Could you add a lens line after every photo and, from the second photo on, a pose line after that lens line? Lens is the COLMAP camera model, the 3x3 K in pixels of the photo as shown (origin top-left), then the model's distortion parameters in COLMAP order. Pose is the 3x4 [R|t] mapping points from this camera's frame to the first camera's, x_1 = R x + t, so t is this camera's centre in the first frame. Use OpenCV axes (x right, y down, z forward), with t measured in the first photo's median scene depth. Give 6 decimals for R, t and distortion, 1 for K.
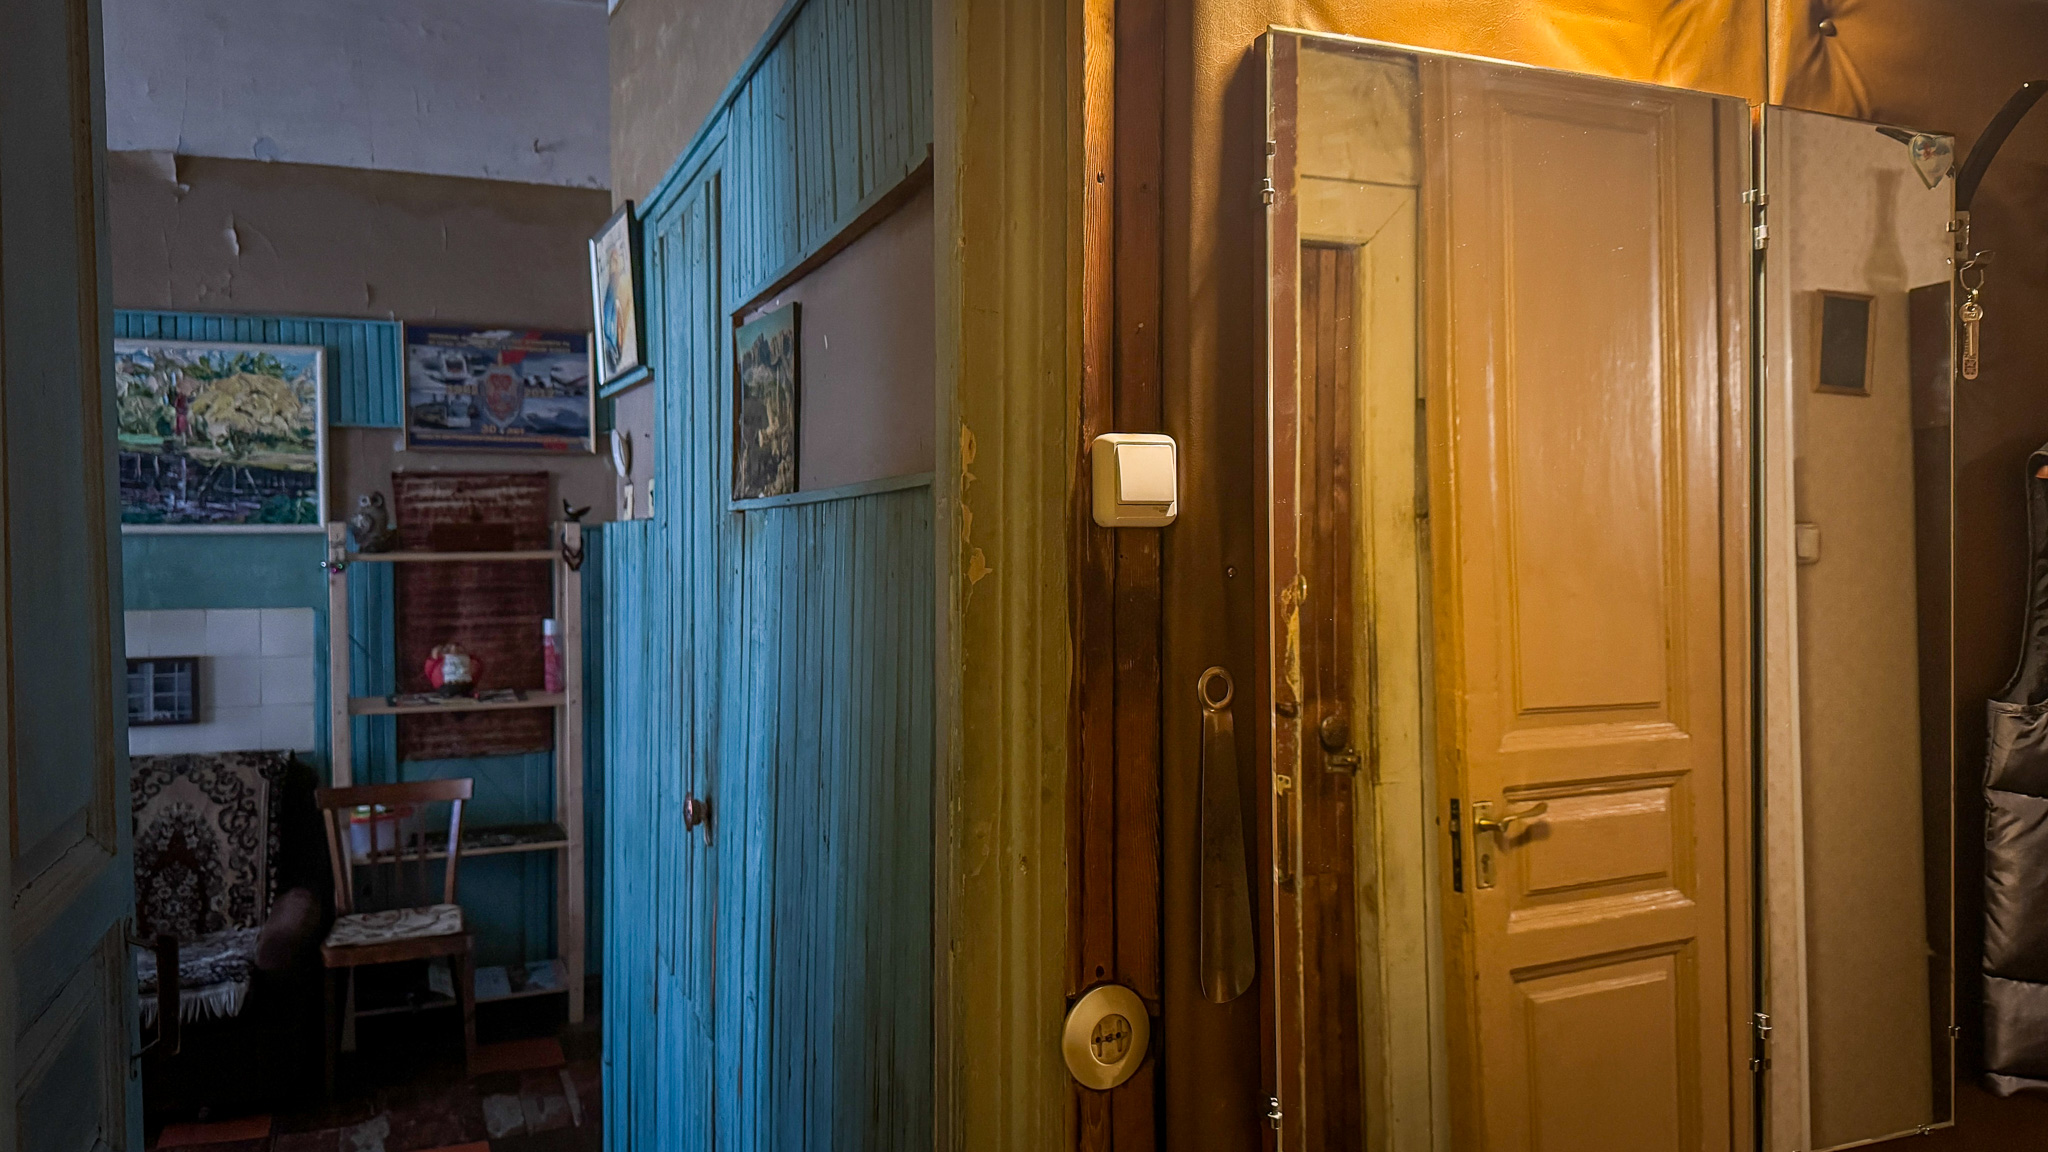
lens RADIAL K [[1499.7, 0, 1025.1], [0, 1499.7, 582.4], [0, 0, 1]] dist [0.092989, -0.148202]
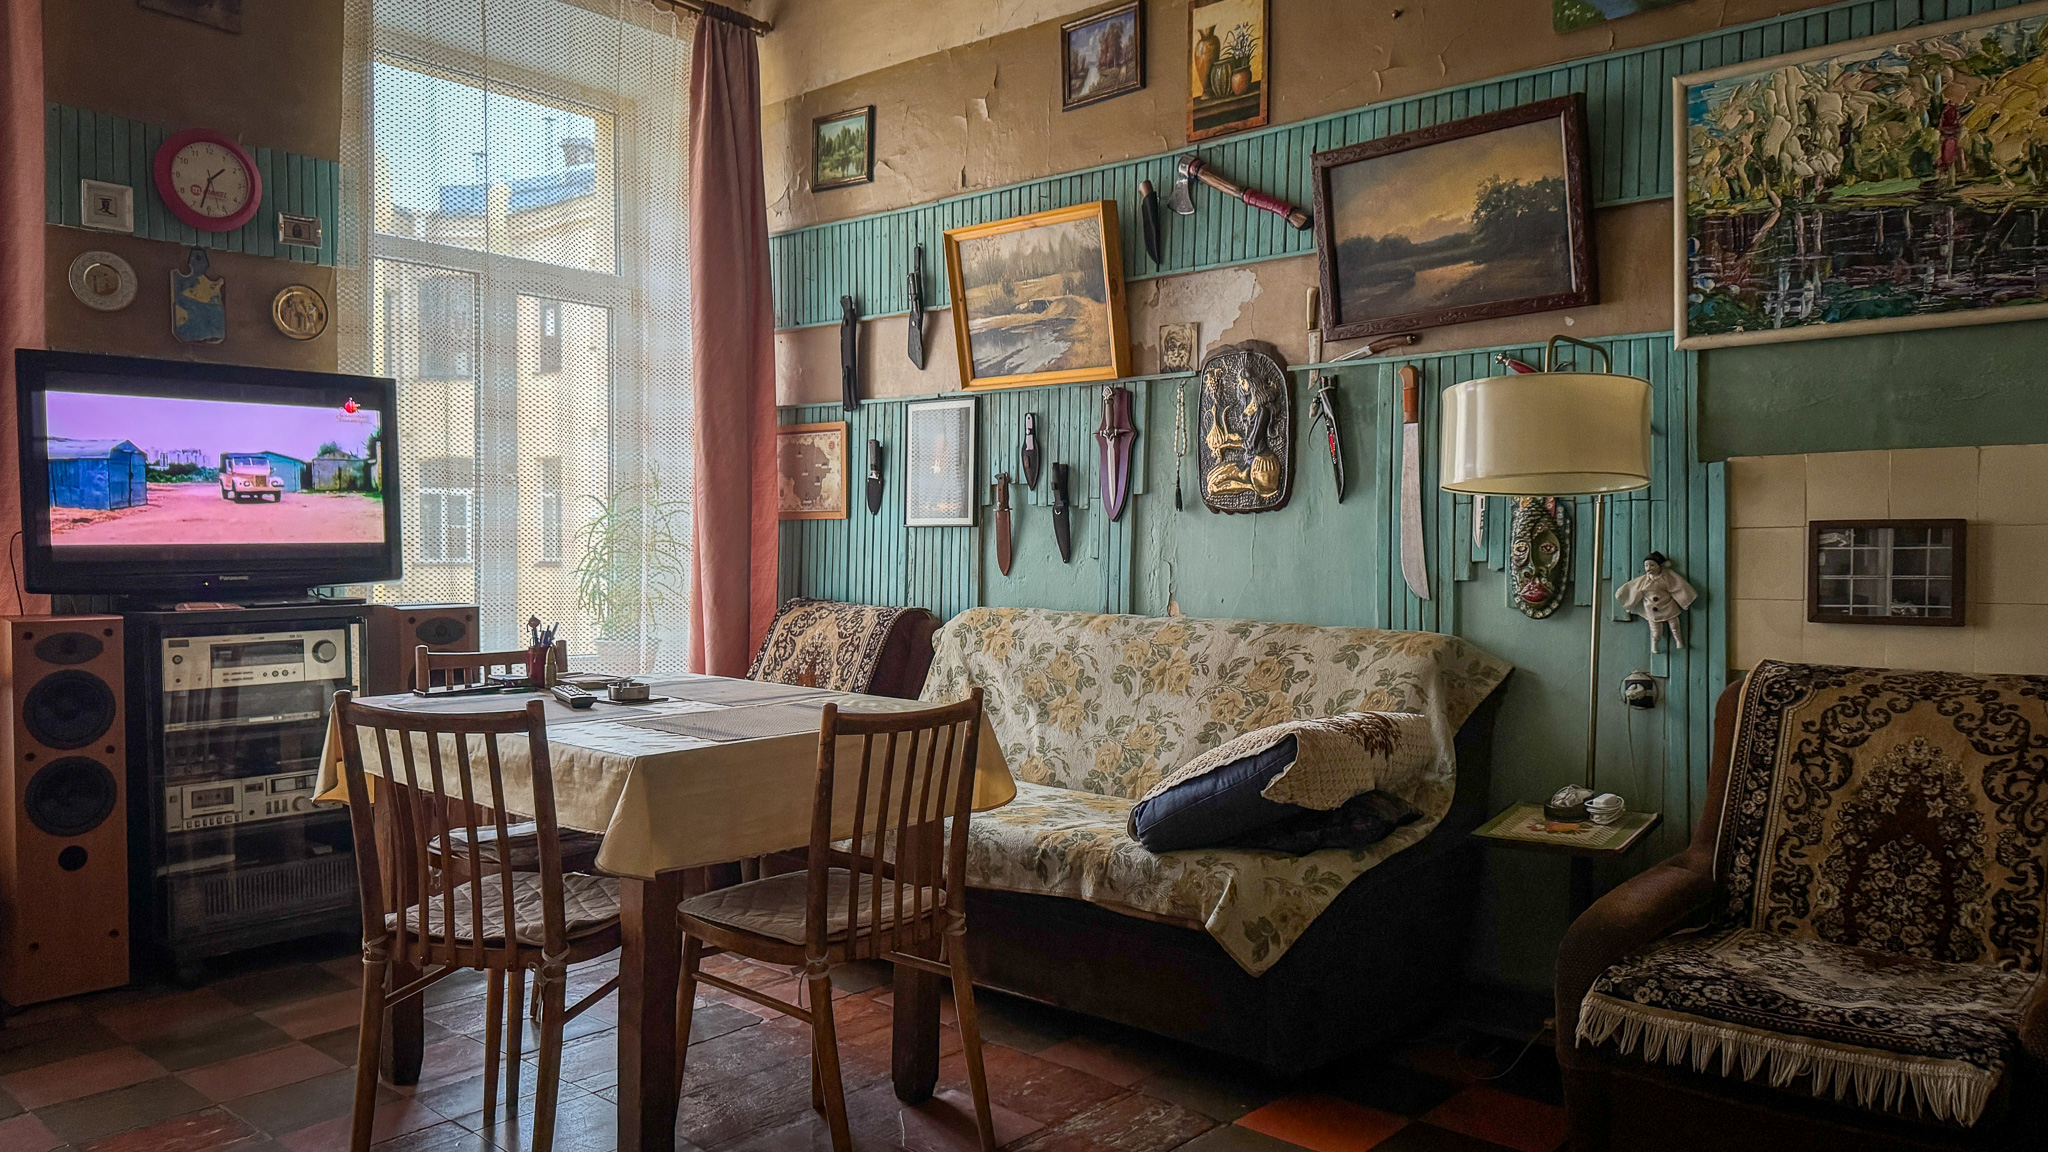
lens RADIAL K [[1479.8, 0, 1024.0], [0, 1479.8, 576.0], [0, 0, 1]] dist [0.120173, -0.128458]
pose [[0.449123, 0.022535, -0.893185, -0.222536], [-0.023931, 0.999627, 0.013187, 0.104747], [0.893149, 0.015452, 0.449495, 0.528851]]
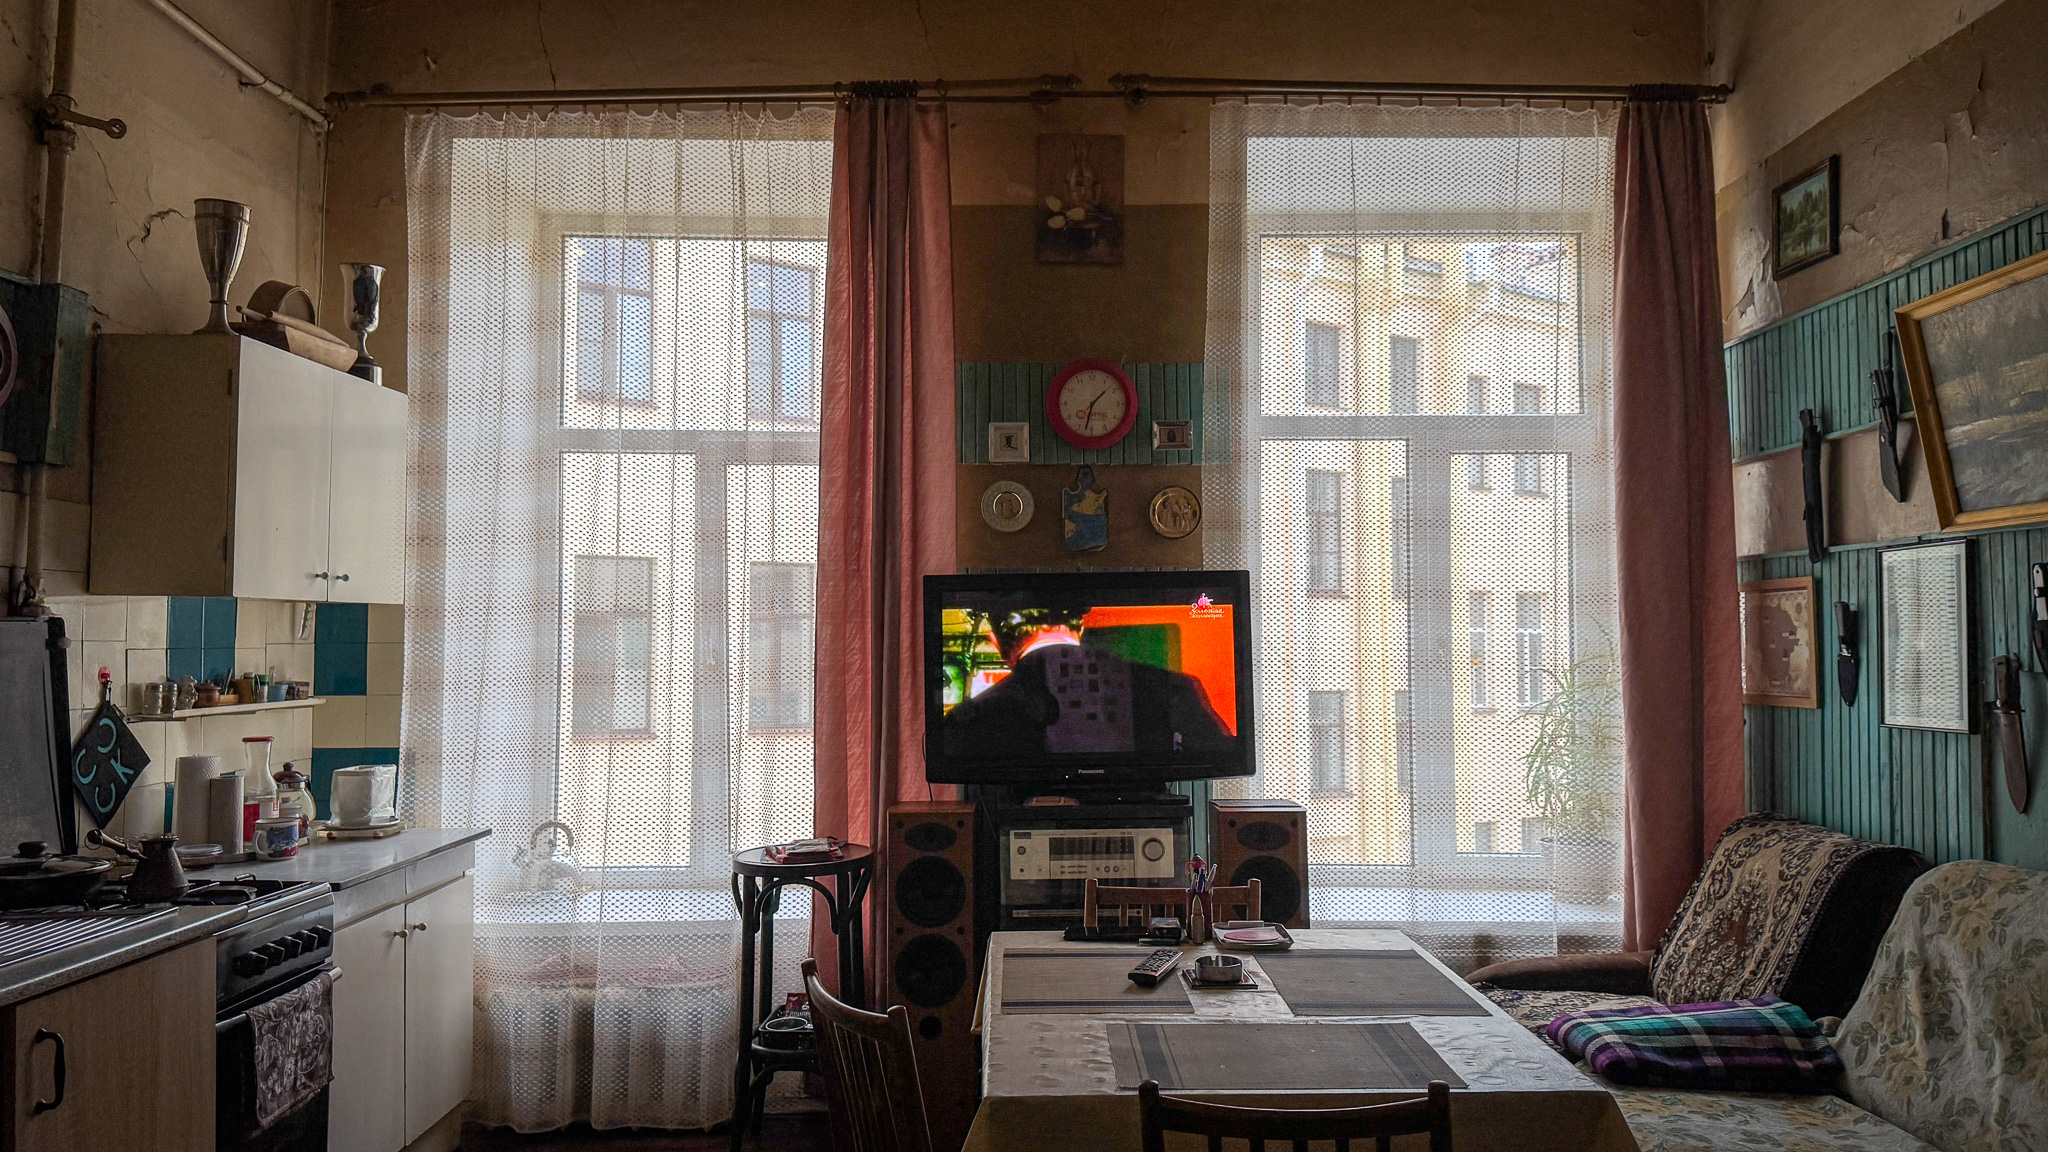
lens RADIAL K [[1446.6, 0, 1025.1], [0, 1446.6, 578.6], [0, 0, 1]] dist [0.113070, -0.158731]
pose [[-0.371422, -0.043635, -0.927438, -0.417313], [-0.014436, 0.999046, -0.041222, 0.024235], [0.928352, -0.001922, -0.371697, 0.920018]]
